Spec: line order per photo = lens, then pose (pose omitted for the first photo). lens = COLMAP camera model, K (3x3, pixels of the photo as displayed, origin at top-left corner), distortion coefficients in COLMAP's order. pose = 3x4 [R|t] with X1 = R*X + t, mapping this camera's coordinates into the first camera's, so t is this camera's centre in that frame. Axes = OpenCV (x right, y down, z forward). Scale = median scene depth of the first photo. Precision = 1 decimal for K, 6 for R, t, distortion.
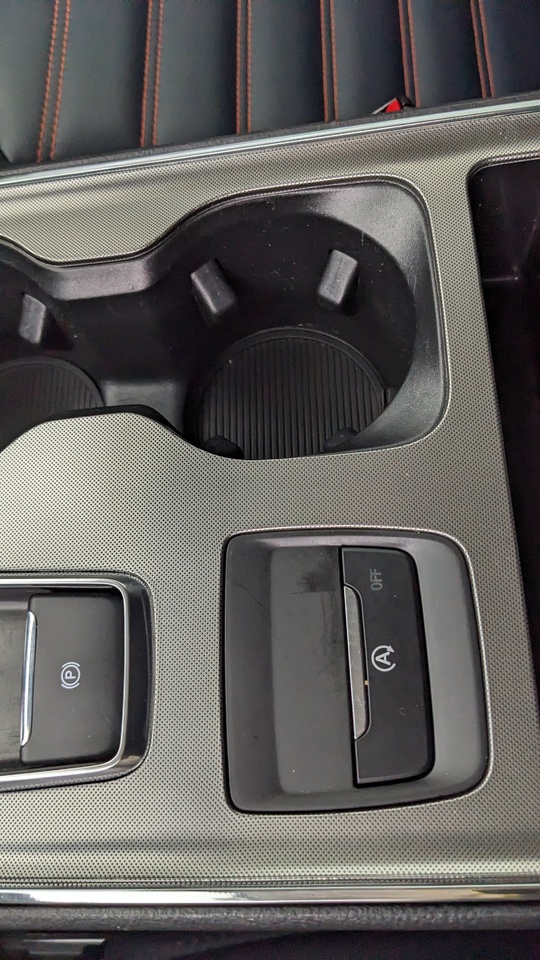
lens RADIAL K [[761.6, 0, 270.0], [0, 761.6, 480.0], [0, 0, 1]] dist [0.041557, -0.088998]
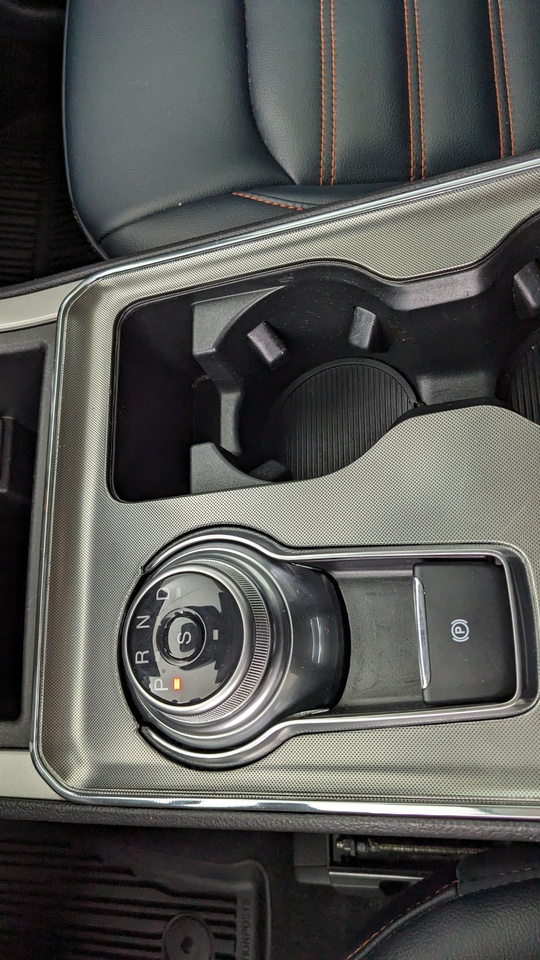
lens RADIAL K [[759.5, 0, 274.0], [0, 759.5, 475.9], [0, 0, 1]] dist [0.057222, -0.088559]
pose [[0.978680, -0.051800, -0.198750, -0.248275], [0.057919, 0.998006, 0.025095, -0.026463], [0.197054, -0.036071, 0.979729, -0.178385]]
